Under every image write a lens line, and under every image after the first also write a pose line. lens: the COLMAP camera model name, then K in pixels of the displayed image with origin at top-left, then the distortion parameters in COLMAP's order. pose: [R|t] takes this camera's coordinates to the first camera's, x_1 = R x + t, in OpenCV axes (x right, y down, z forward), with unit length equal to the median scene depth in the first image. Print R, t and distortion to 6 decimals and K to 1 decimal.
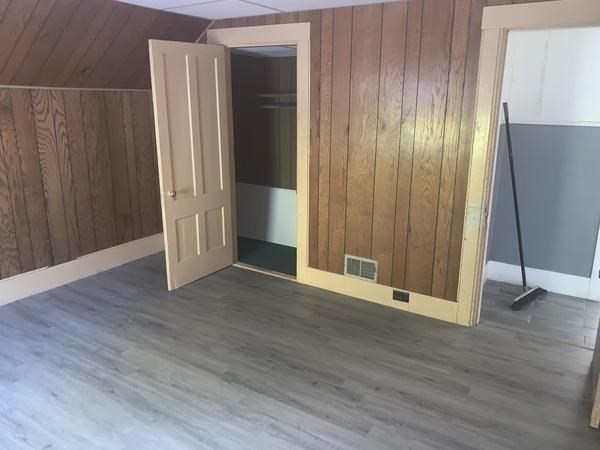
lens RADIAL K [[462.9, 0, 297.7], [0, 462.9, 222.0], [0, 0, 1]] dist [-0.001889, 0.000002]
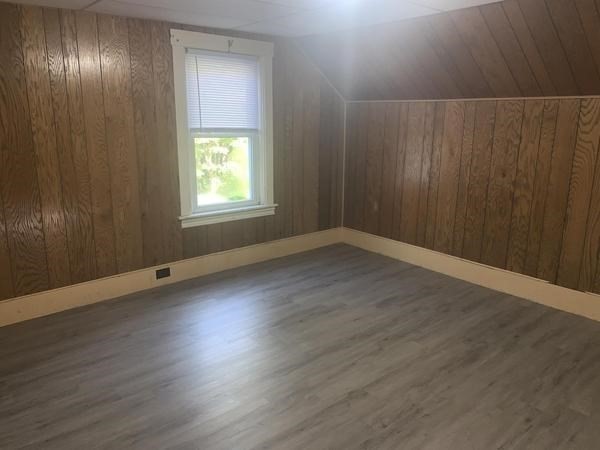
lens RADIAL K [[462.9, 0, 297.7], [0, 462.9, 227.6], [0, 0, 1]] dist [-0.001889, 0.000002]
pose [[-0.319733, 0.212371, -0.923401, 0.534548], [-0.250403, 0.920970, 0.298516, -0.178158], [0.913821, 0.326668, -0.241286, 0.770948]]
